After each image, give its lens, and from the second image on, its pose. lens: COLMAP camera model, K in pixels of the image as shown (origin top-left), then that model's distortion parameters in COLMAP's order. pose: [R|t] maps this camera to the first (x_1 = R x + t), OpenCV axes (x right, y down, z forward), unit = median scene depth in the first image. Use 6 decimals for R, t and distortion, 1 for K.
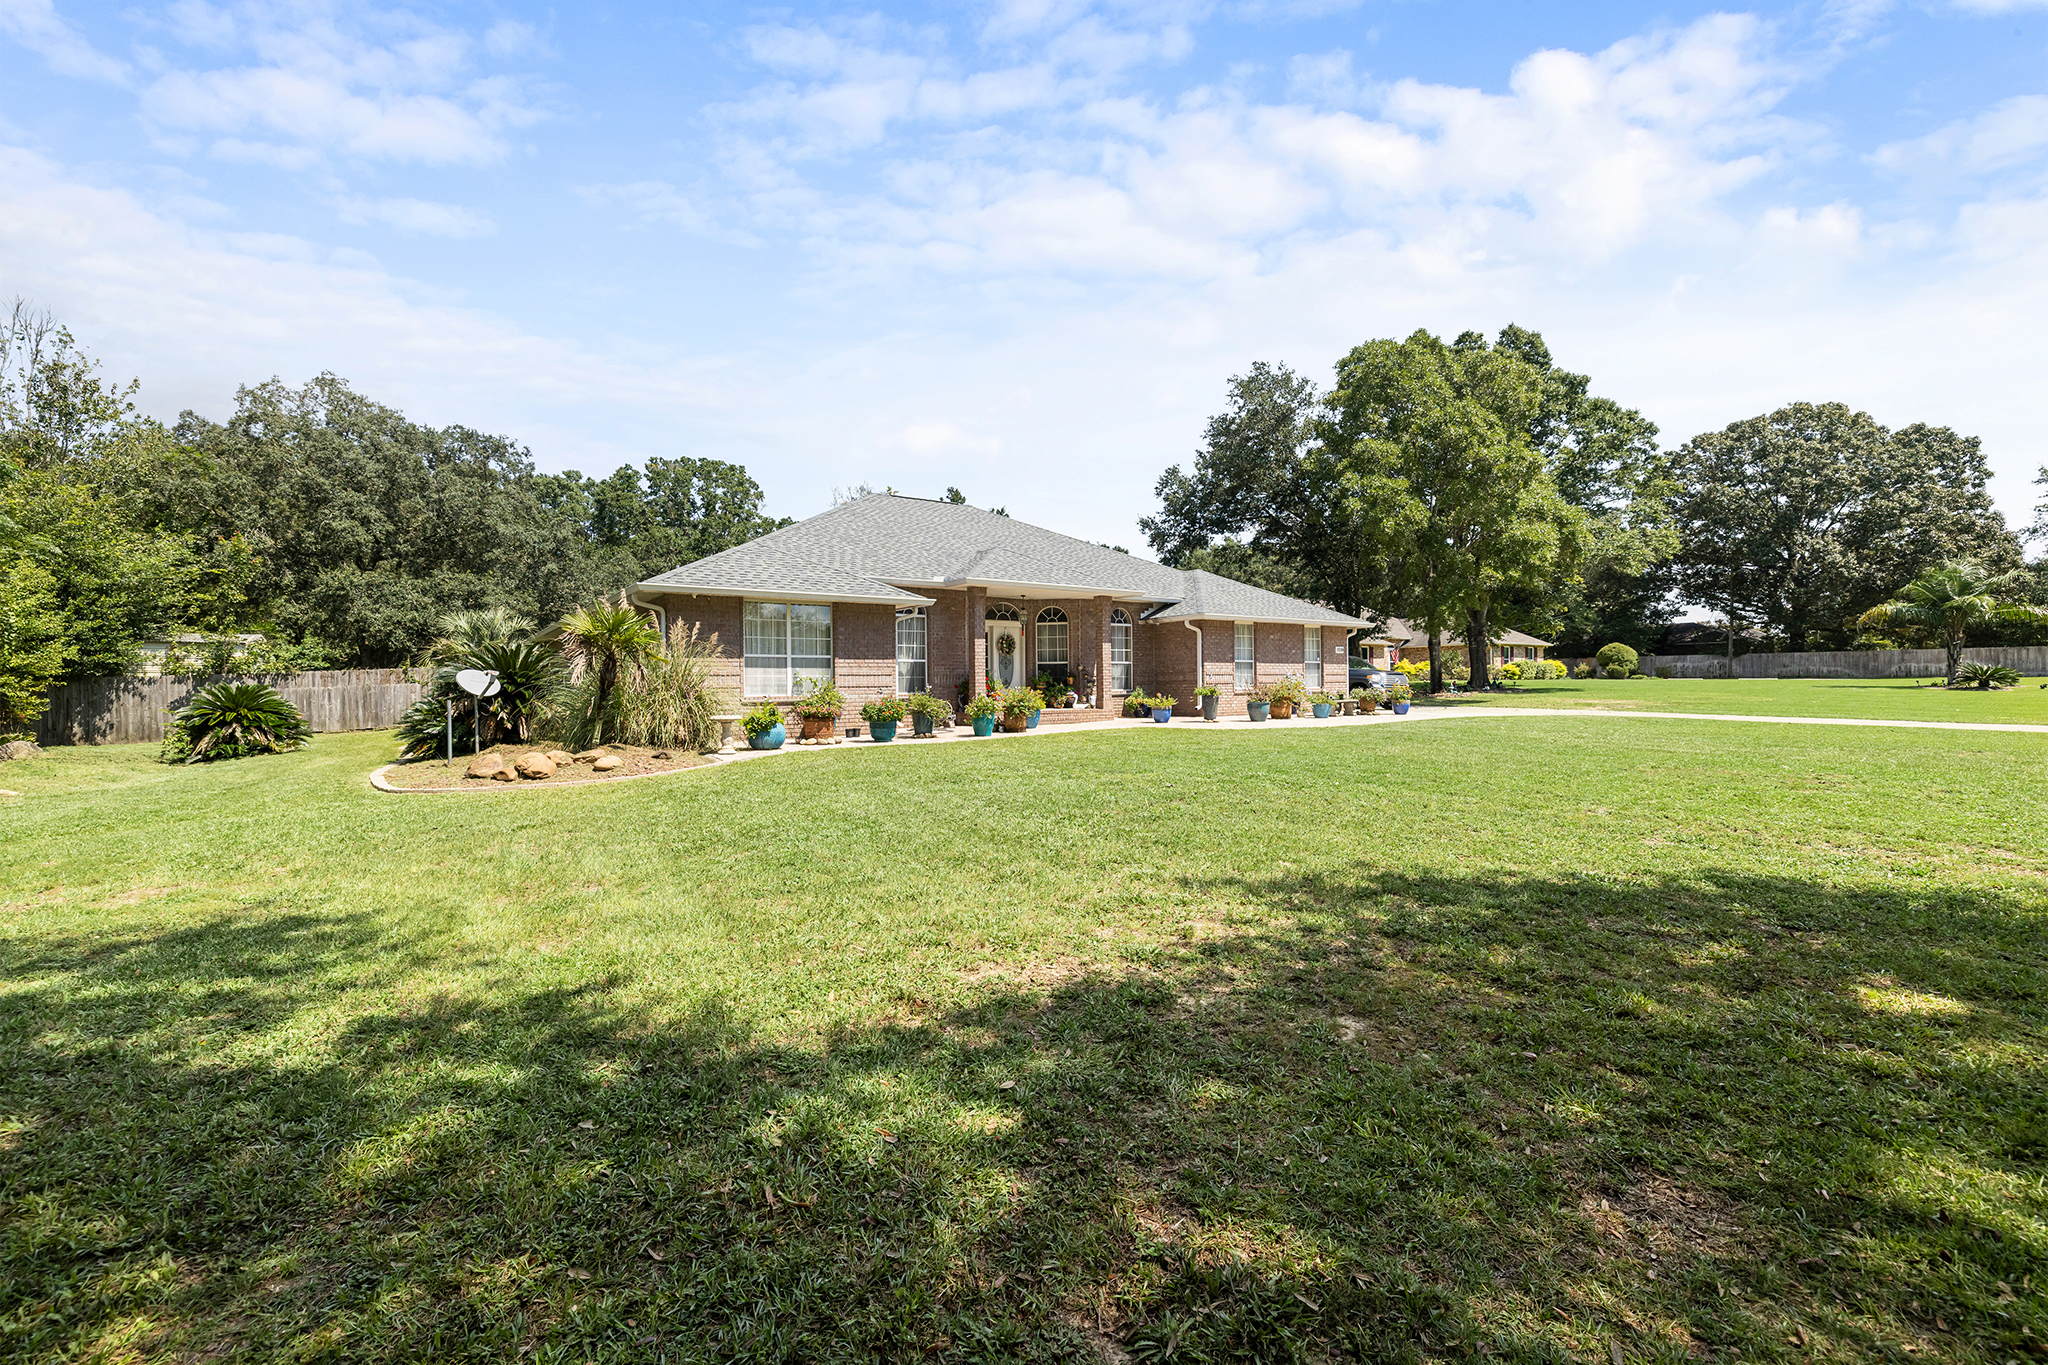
lens RADIAL K [[852.6, 0, 1024.0], [0, 852.6, 682.5], [0, 0, 1]] dist [0.000594, 0.000165]
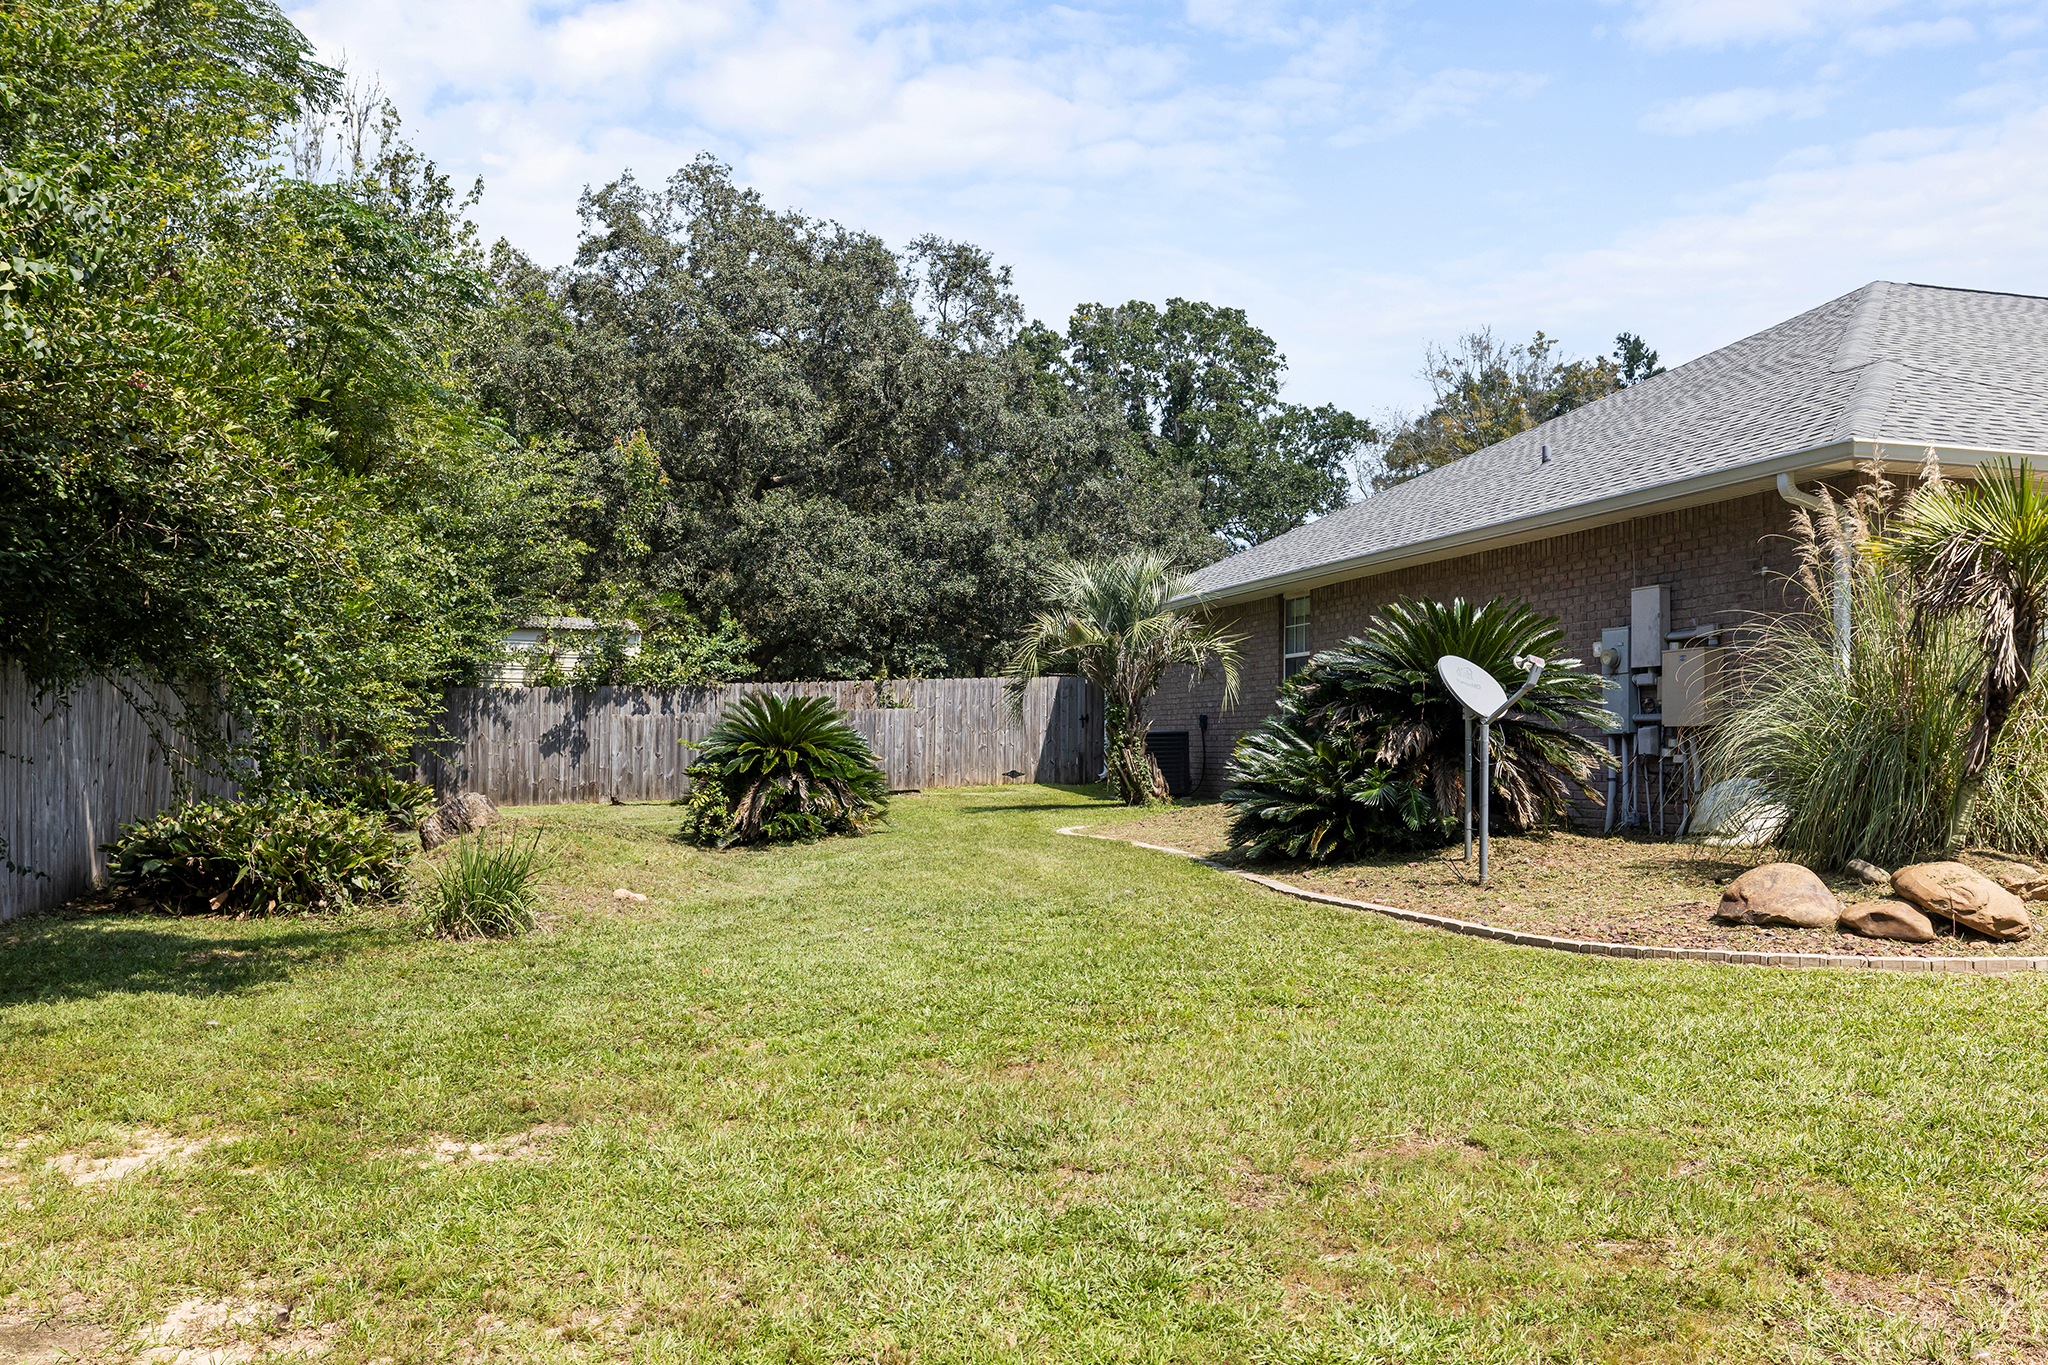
lens RADIAL K [[1649.6, 0, 1024.0], [0, 1649.6, 682.5], [0, 0, 1]] dist [0.008565, 0.001812]
pose [[0.936639, 0.008839, -0.350185, -0.325546], [-0.021555, 0.999242, -0.032431, 0.017047], [0.349633, 0.037925, 0.936119, 0.098962]]
